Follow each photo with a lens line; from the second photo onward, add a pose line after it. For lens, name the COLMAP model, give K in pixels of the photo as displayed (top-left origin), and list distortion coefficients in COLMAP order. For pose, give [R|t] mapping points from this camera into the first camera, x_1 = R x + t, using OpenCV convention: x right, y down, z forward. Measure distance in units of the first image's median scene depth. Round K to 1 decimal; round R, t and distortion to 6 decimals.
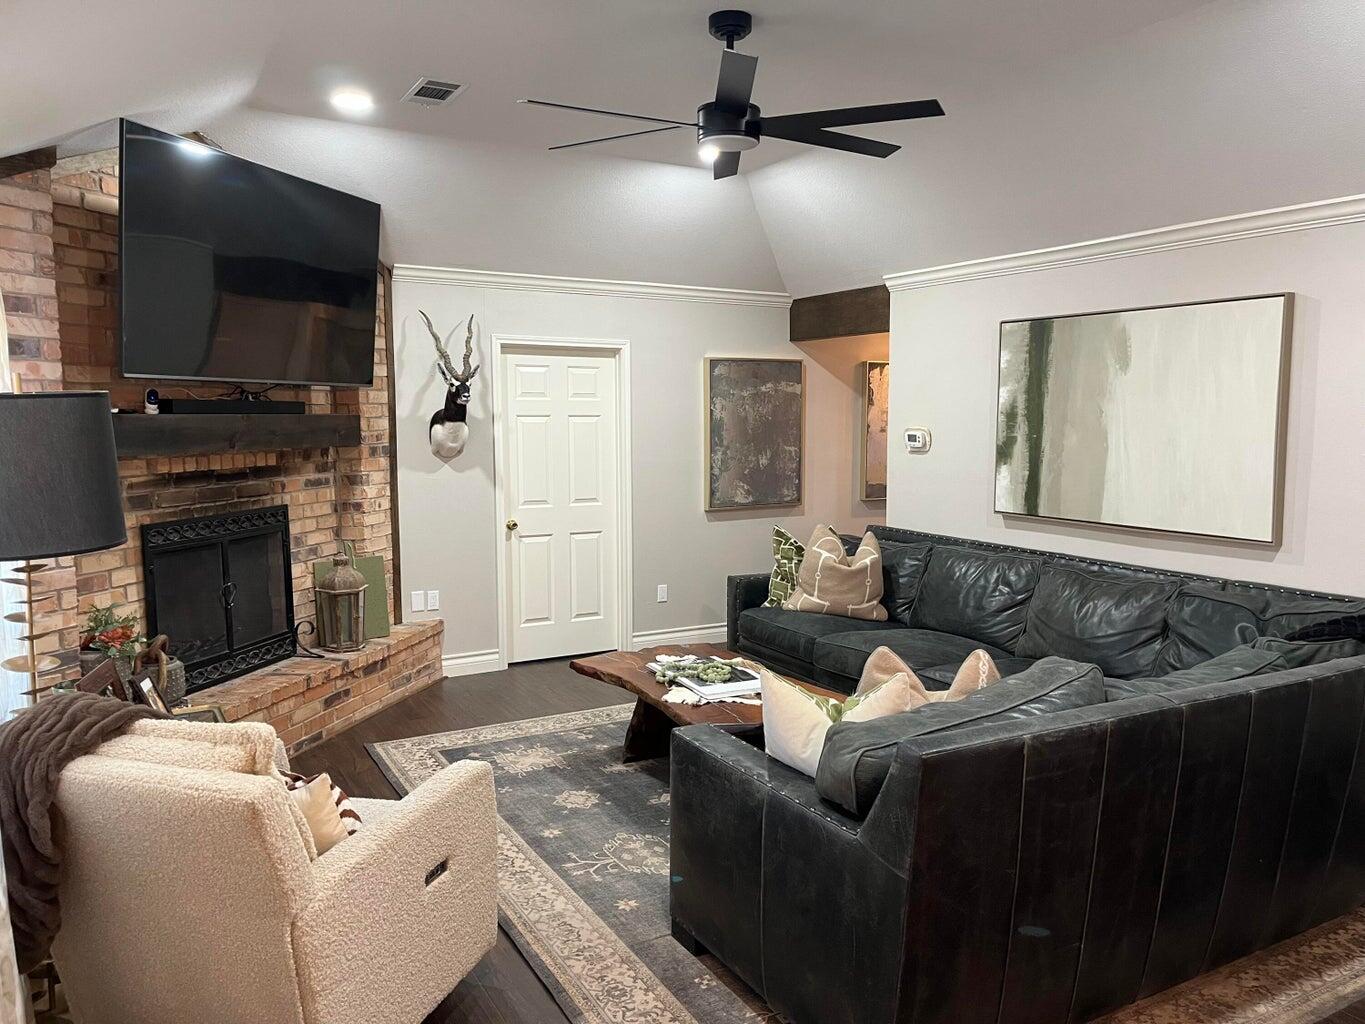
lens RADIAL K [[1025.4, 0, 688.5], [0, 1025.4, 524.6], [0, 0, 1]] dist [0.072662, -0.093556]
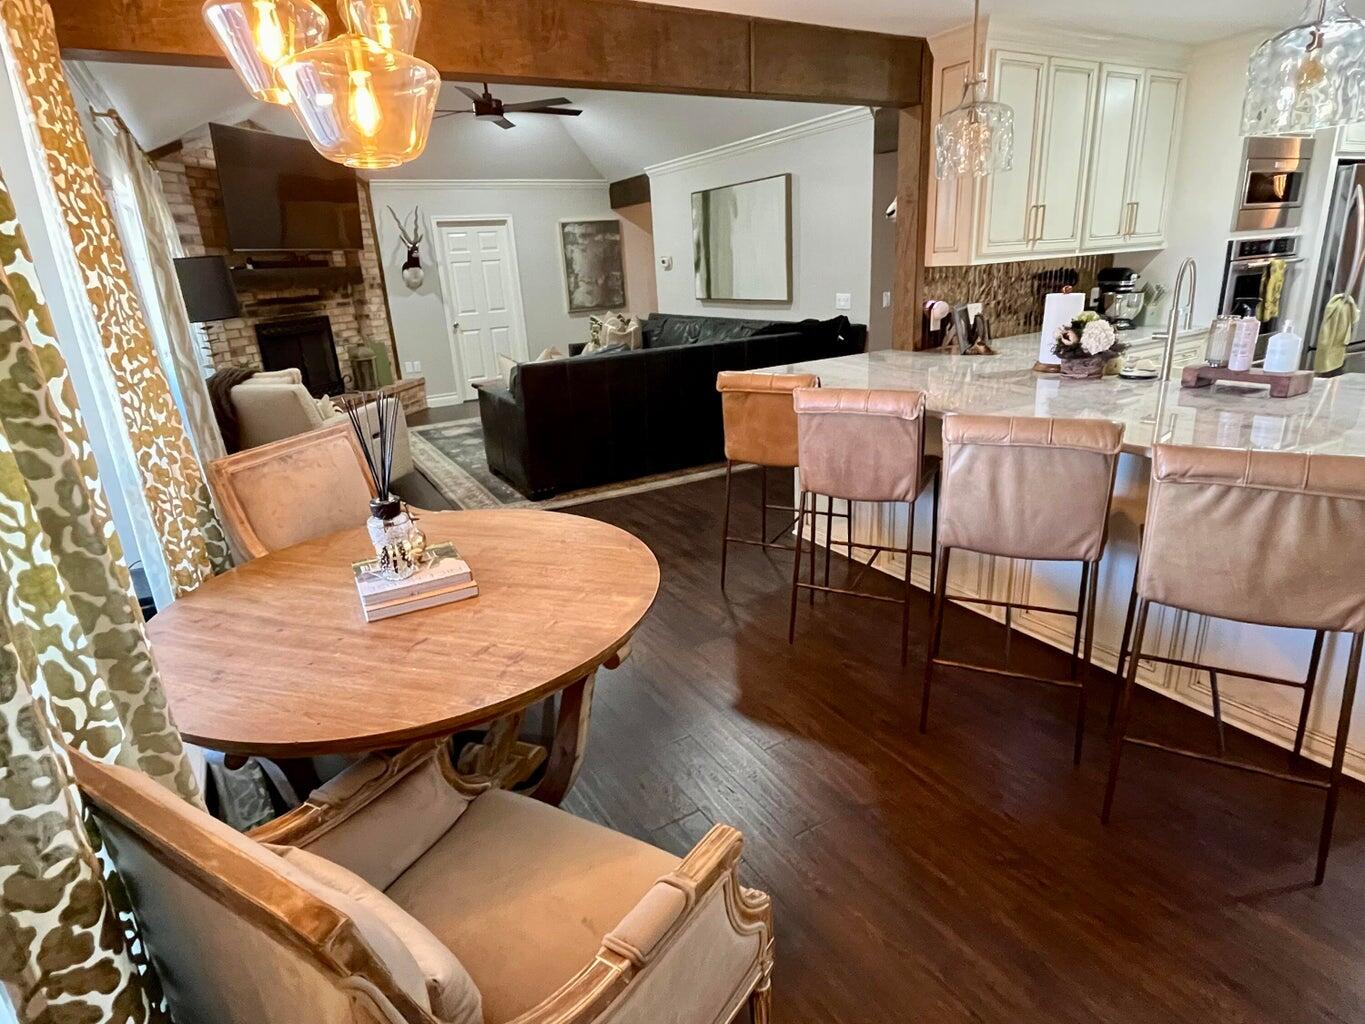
lens RADIAL K [[744.8, 0, 673.5], [0, 744.8, 512.3], [0, 0, 1]] dist [-0.001314, 0.000556]
pose [[0.998305, -0.055399, -0.017846, 0.259061], [0.057925, 0.975600, 0.211778, 0.079779], [0.005679, -0.212453, 0.977155, -0.437855]]
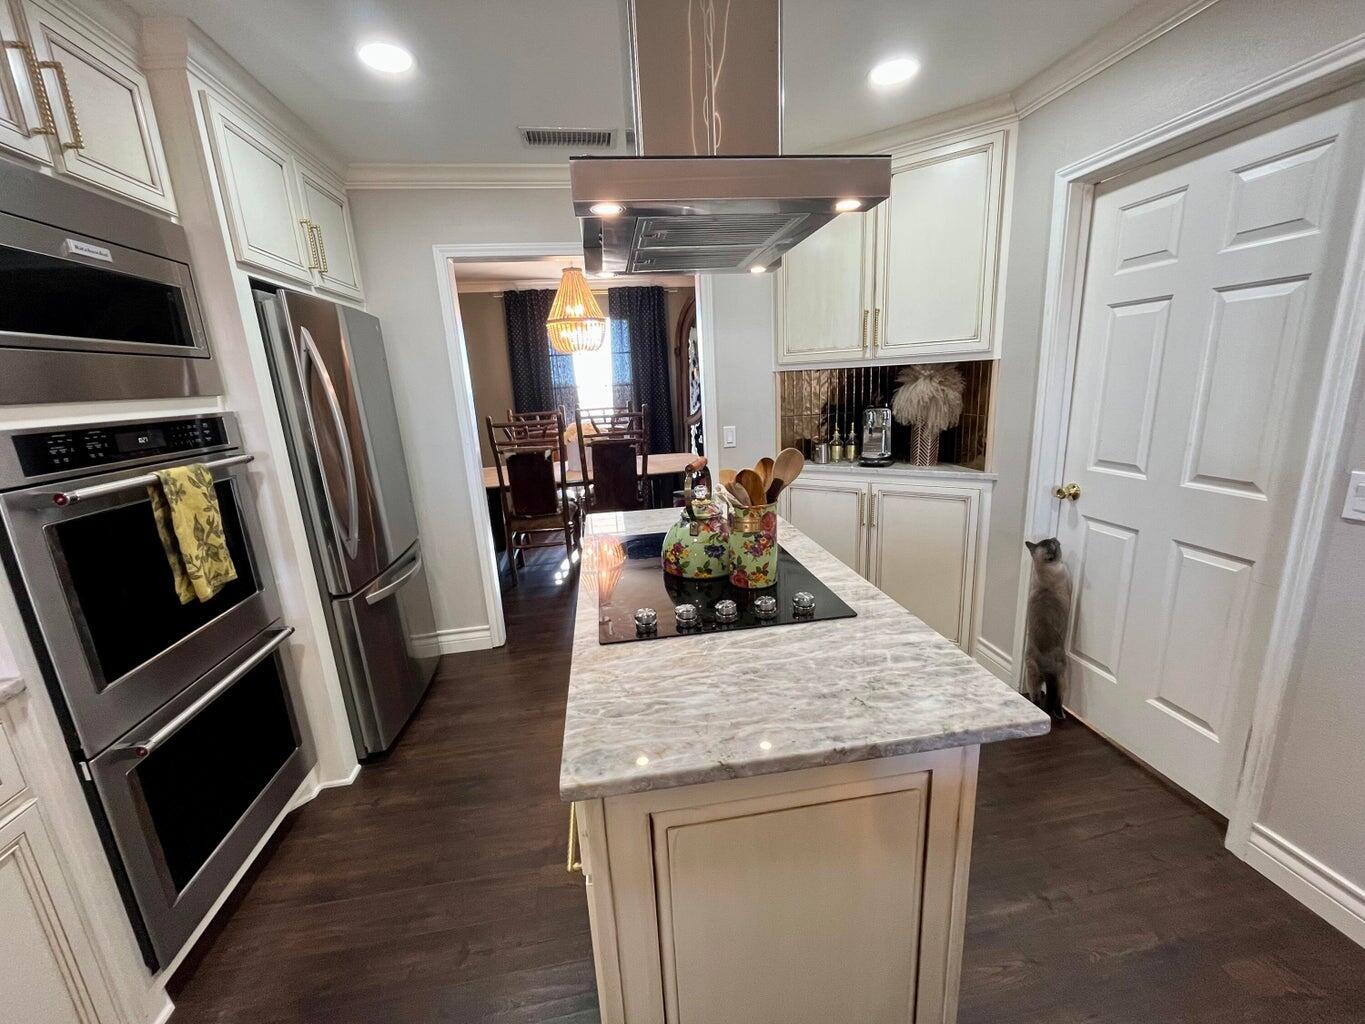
lens RADIAL K [[554.1, 0, 678.8], [0, 554.1, 511.0], [0, 0, 1]] dist [-0.001222, -0.000395]
pose [[0.356814, -0.231909, 0.904932, 0.731773], [0.151529, 0.970236, 0.188897, 0.030863], [-0.921804, 0.069722, 0.381335, 0.070900]]
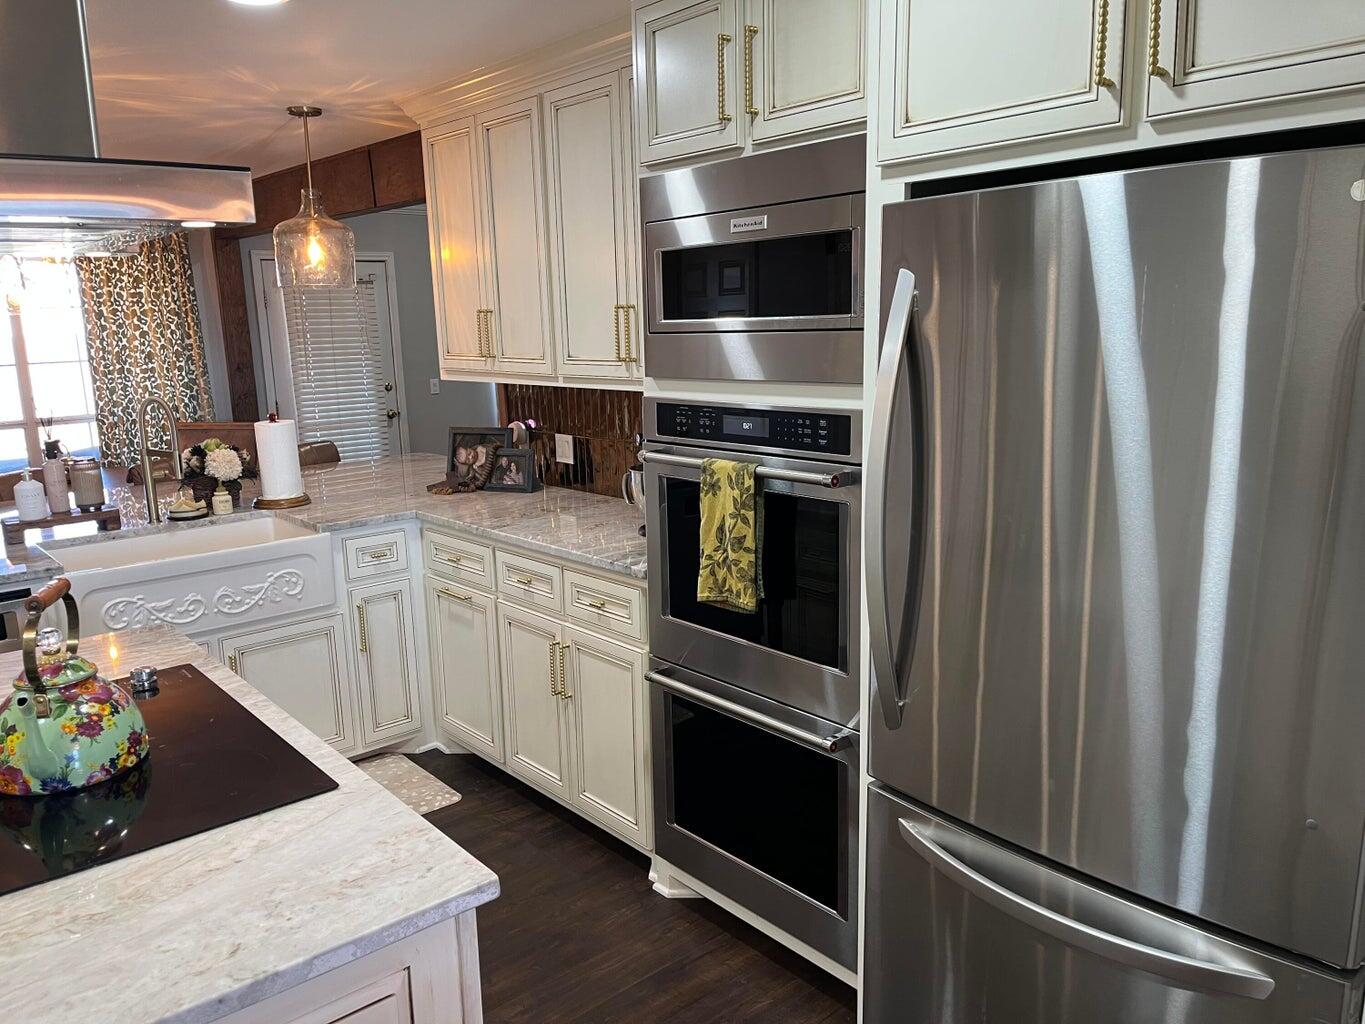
lens RADIAL K [[1025.4, 0, 688.5], [0, 1025.4, 524.6], [0, 0, 1]] dist [0.072662, -0.093556]
pose [[0.191926, 0.196908, -0.961453, 1.293378], [-0.075916, 0.979709, 0.185492, -0.026866], [0.978469, 0.037389, 0.202980, 0.279916]]
